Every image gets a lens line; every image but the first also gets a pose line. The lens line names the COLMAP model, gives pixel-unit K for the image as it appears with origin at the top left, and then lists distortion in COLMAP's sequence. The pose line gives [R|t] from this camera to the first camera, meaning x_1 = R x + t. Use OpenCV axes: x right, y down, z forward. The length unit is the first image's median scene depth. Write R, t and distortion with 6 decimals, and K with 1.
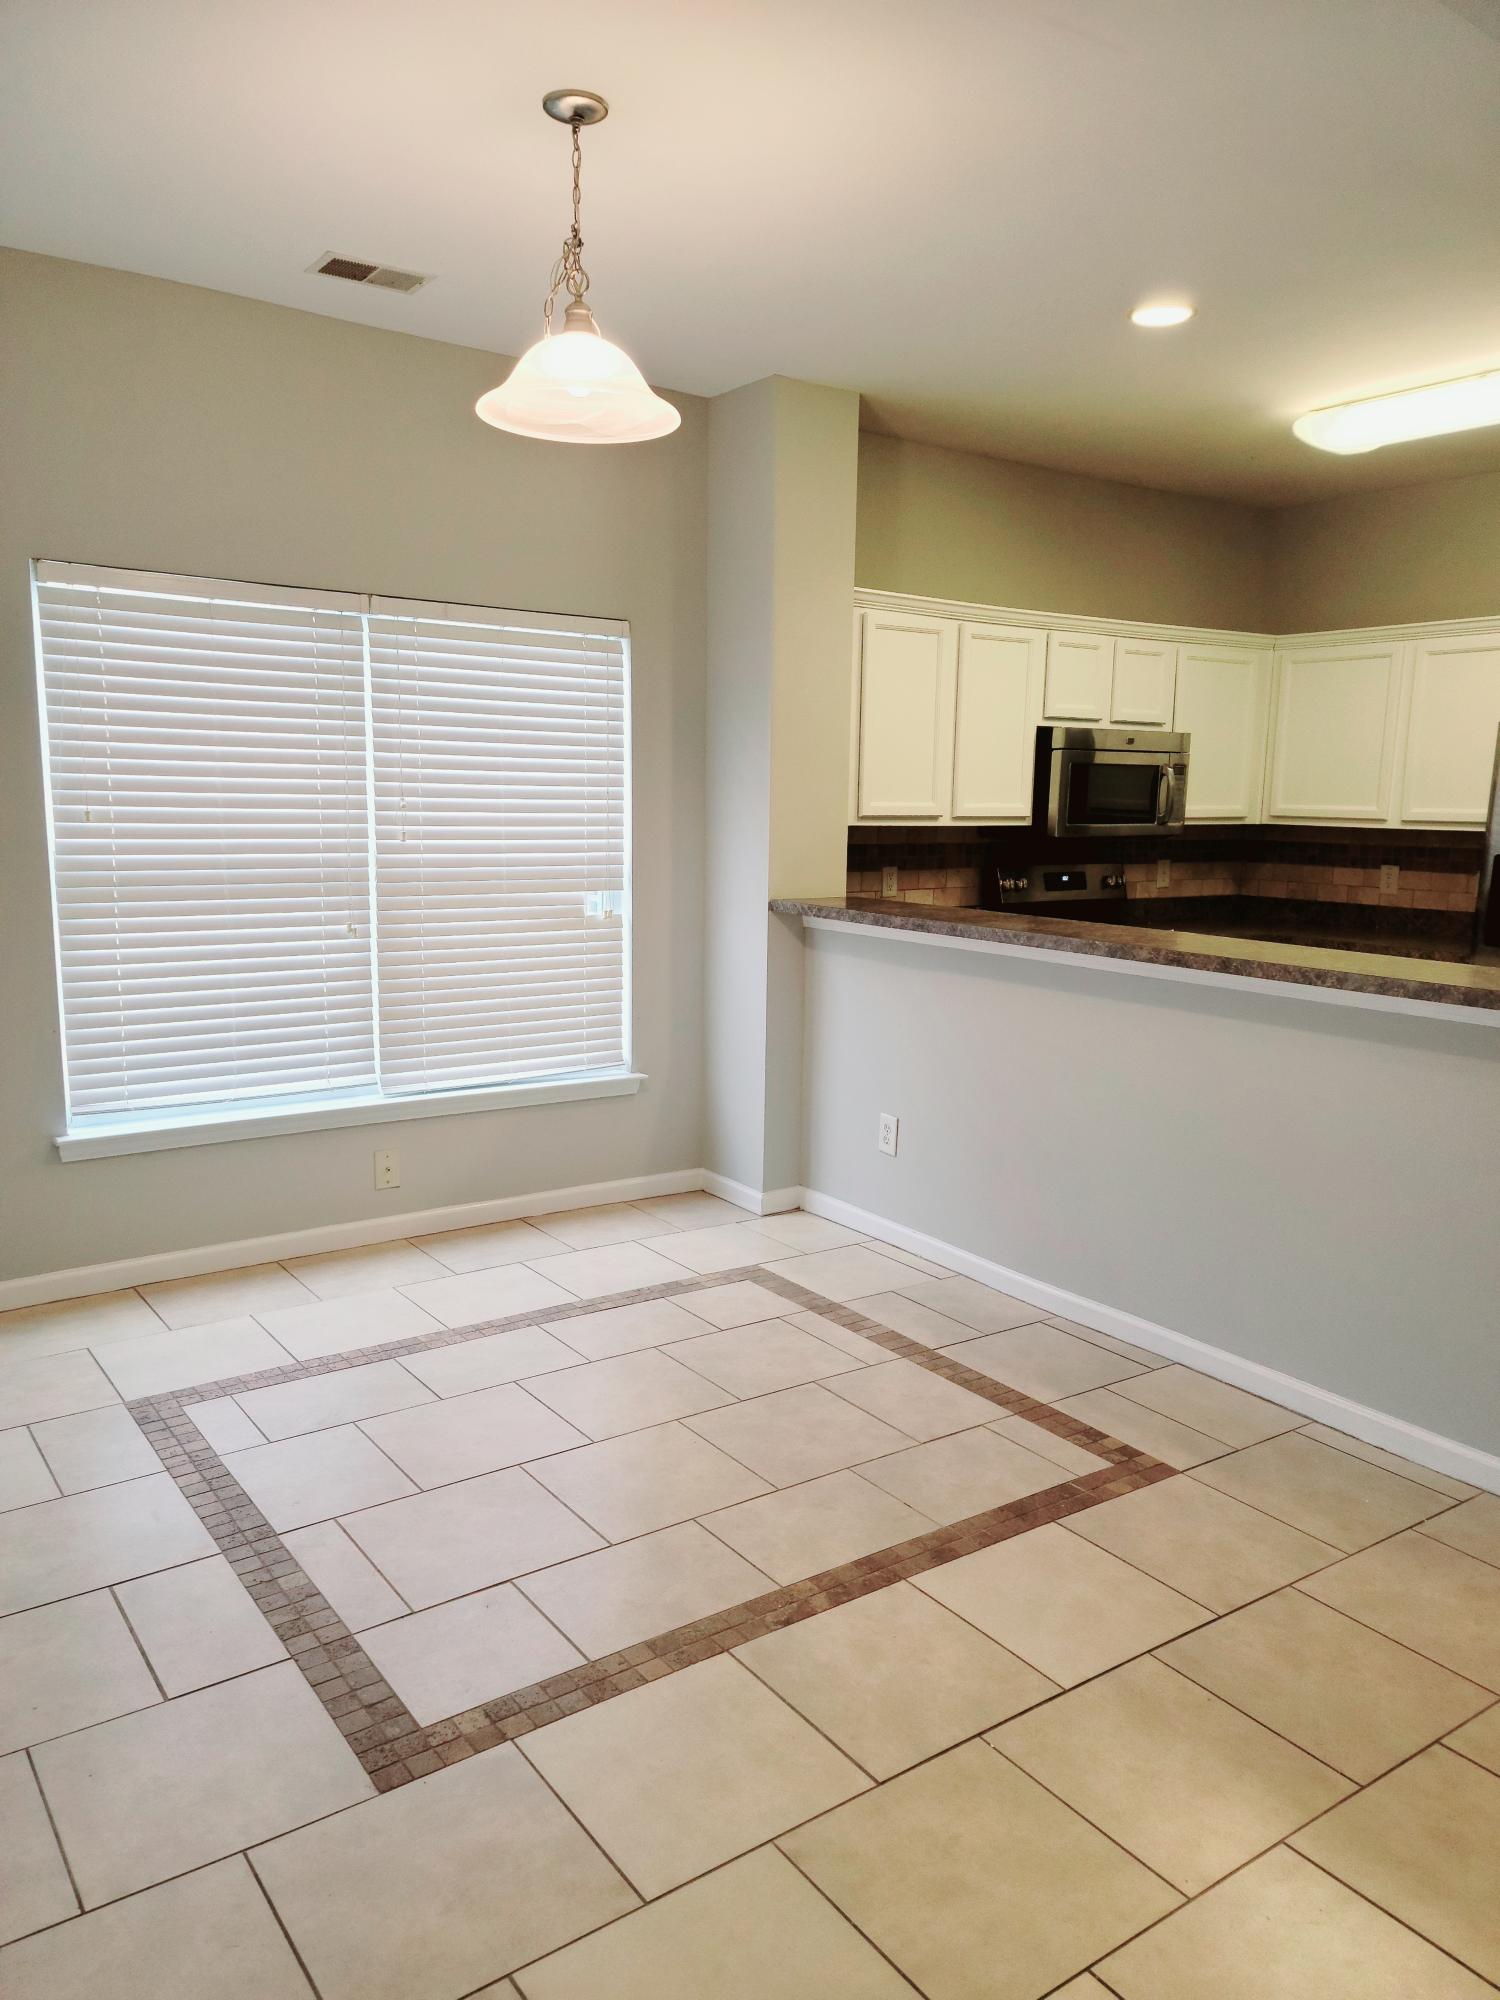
lens RADIAL K [[1464.3, 0, 749.0], [0, 1464.3, 1029.3], [0, 0, 1]] dist [0.094257, -0.075431]
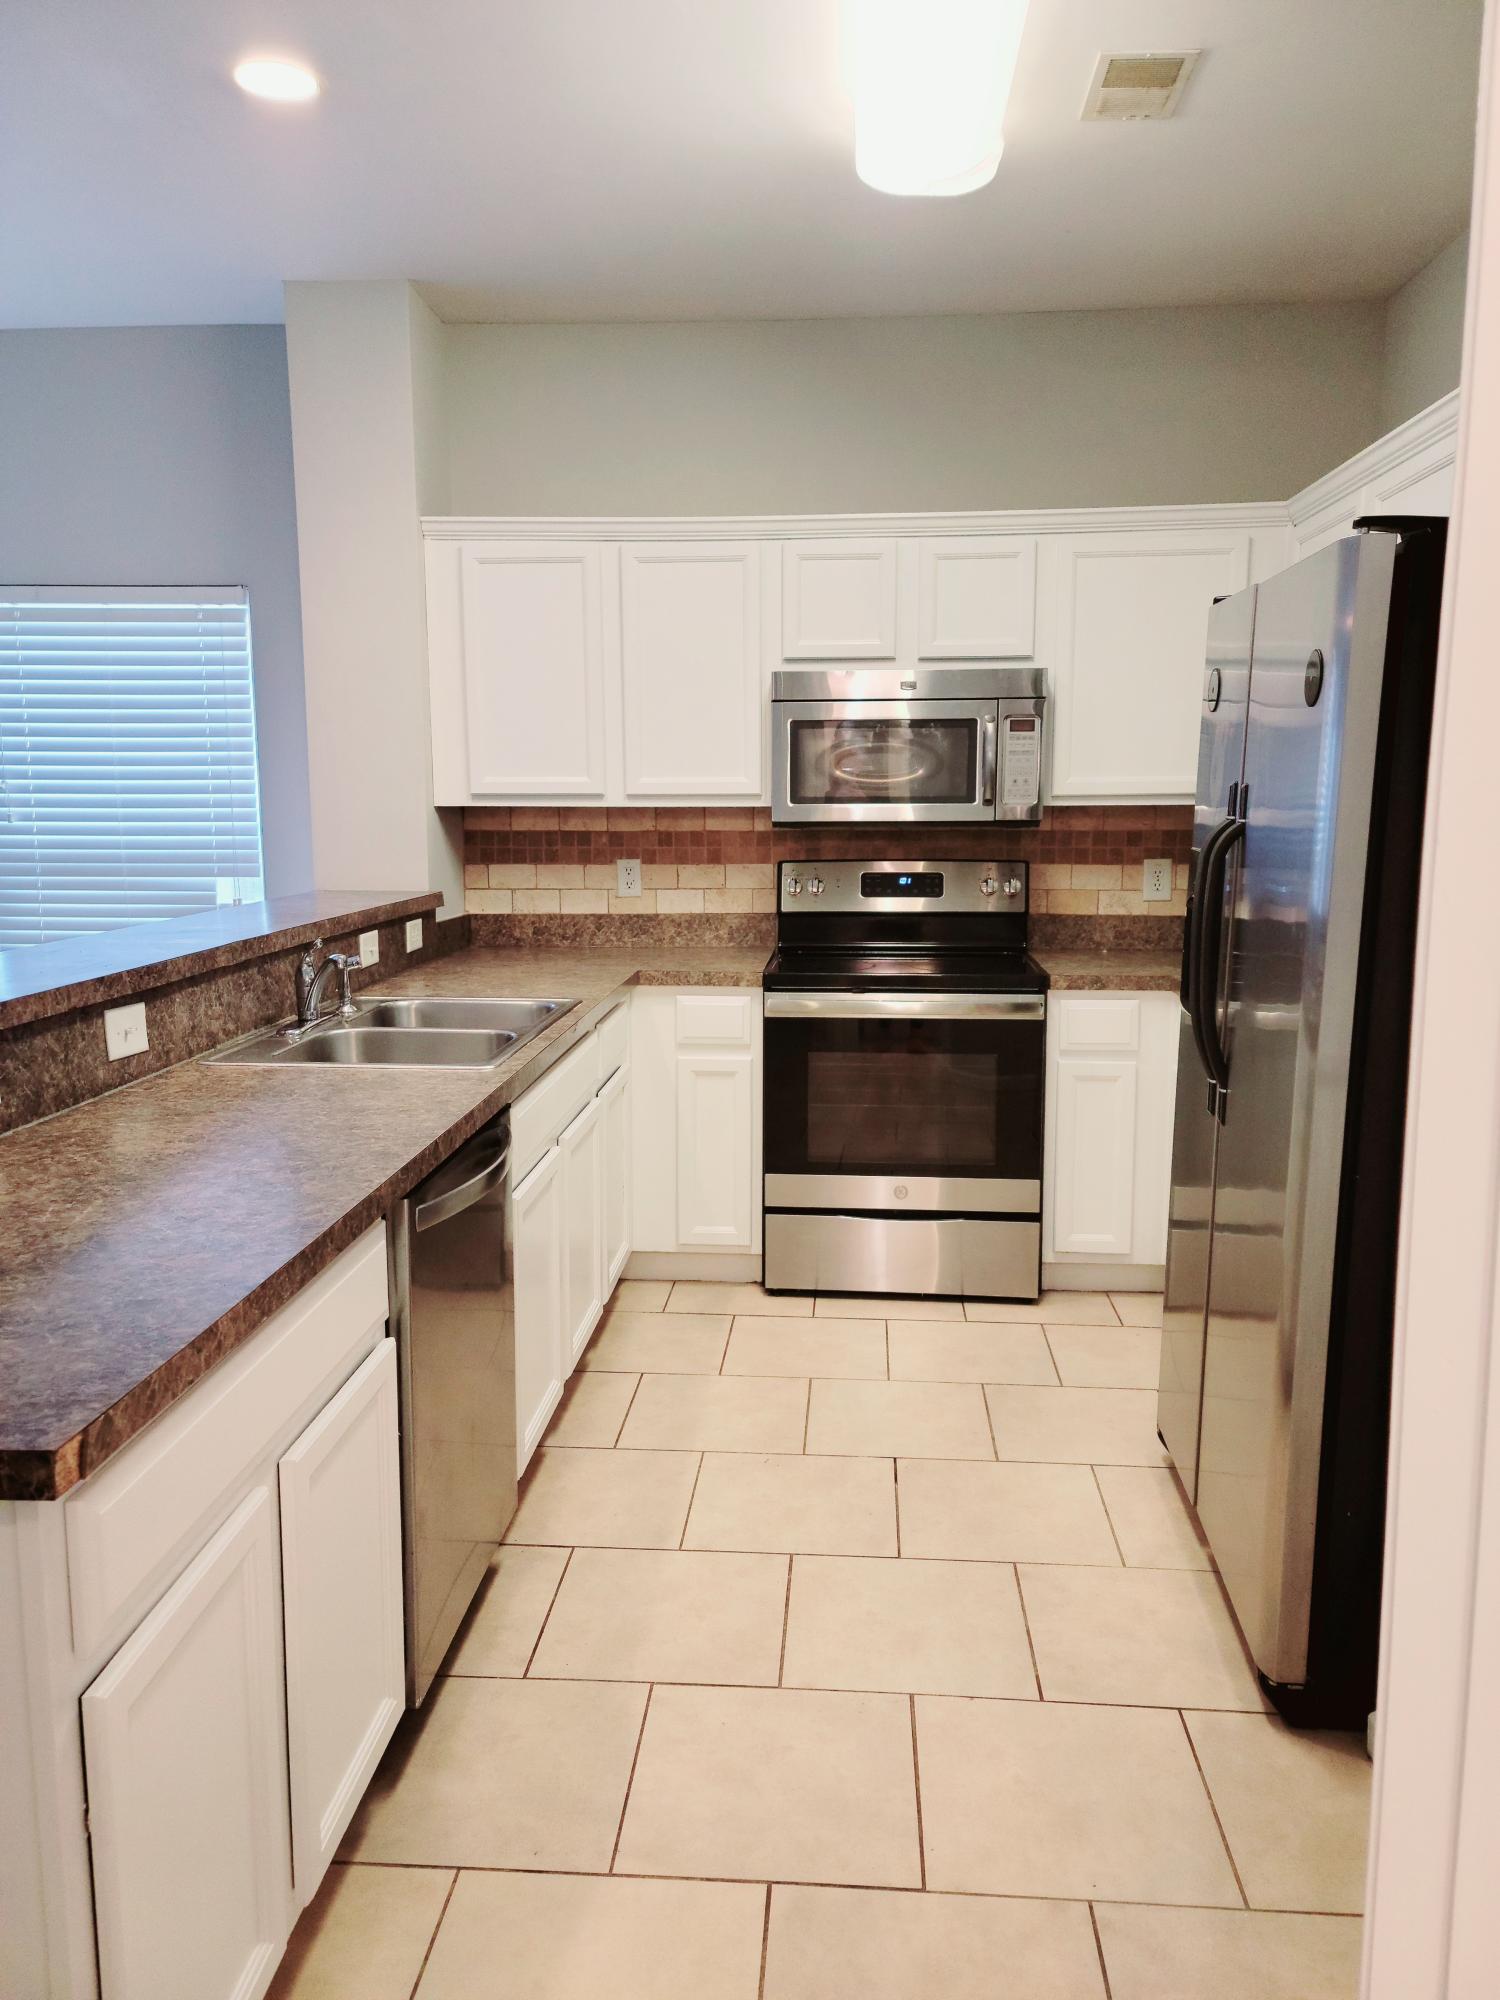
lens RADIAL K [[1450.7, 0, 744.6], [0, 1450.7, 1003.2], [0, 0, 1]] dist [0.086814, -0.071400]
pose [[0.764578, 0.073985, -0.640271, 0.744262], [-0.088817, 0.996007, 0.009031, -0.051205], [0.638382, 0.049963, 0.768096, 0.491780]]
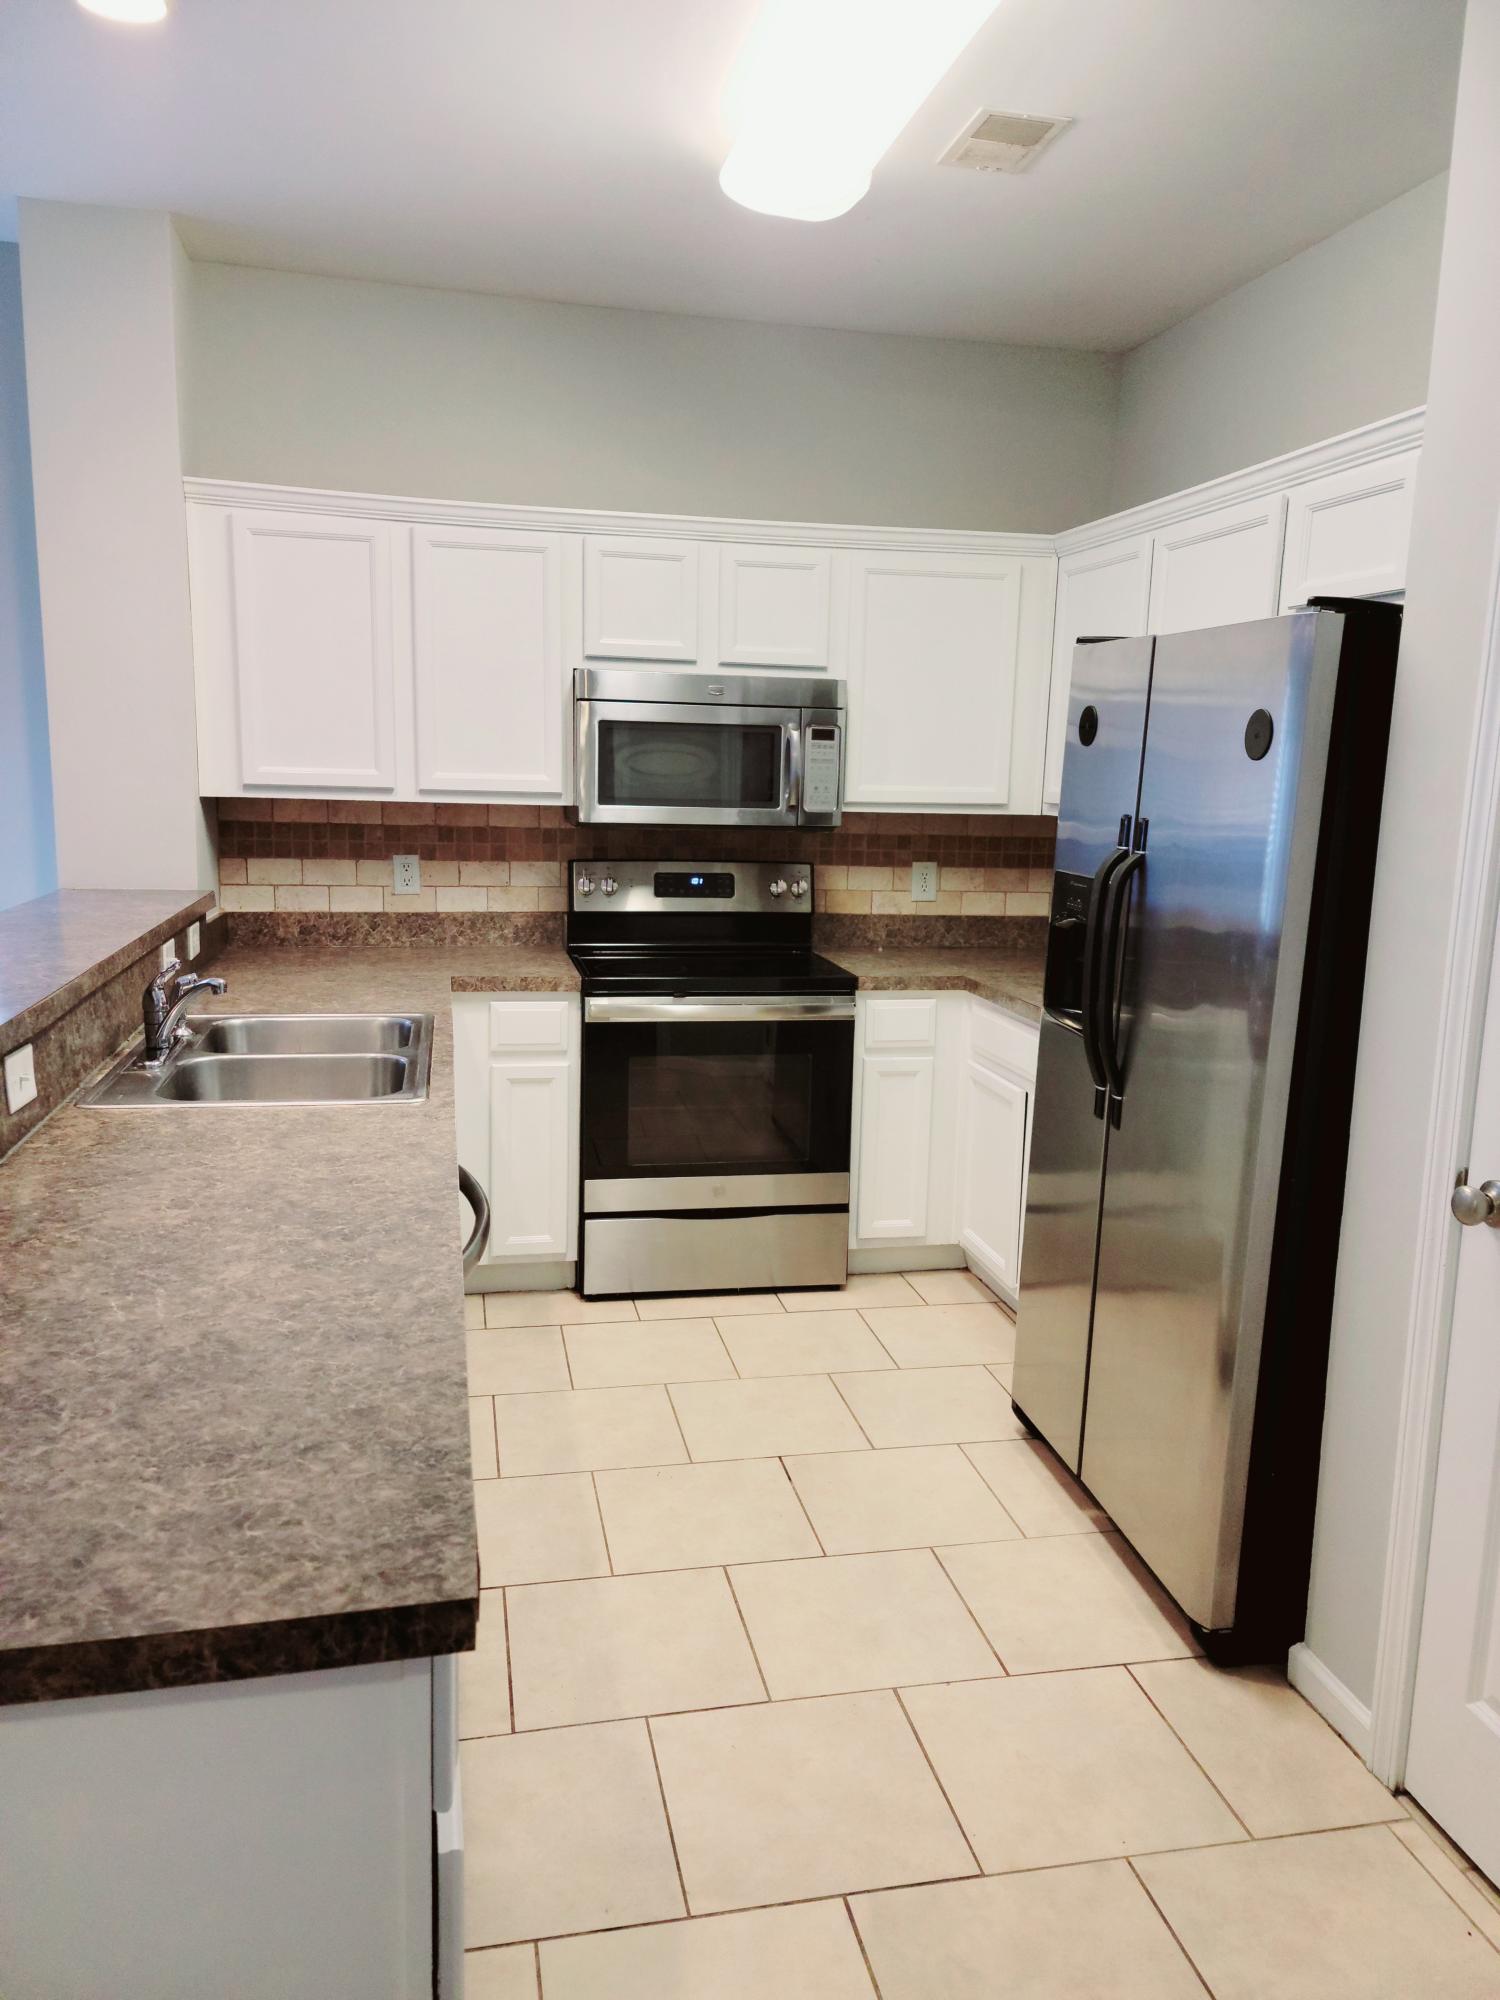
lens RADIAL K [[1451.4, 0, 749.6], [0, 1451.4, 1012.1], [0, 0, 1]] dist [0.085452, -0.062083]
pose [[0.914087, 0.075103, -0.398502, 0.641779], [-0.075727, 0.997027, 0.014199, -0.060576], [0.398384, 0.017198, 0.917057, 0.426112]]
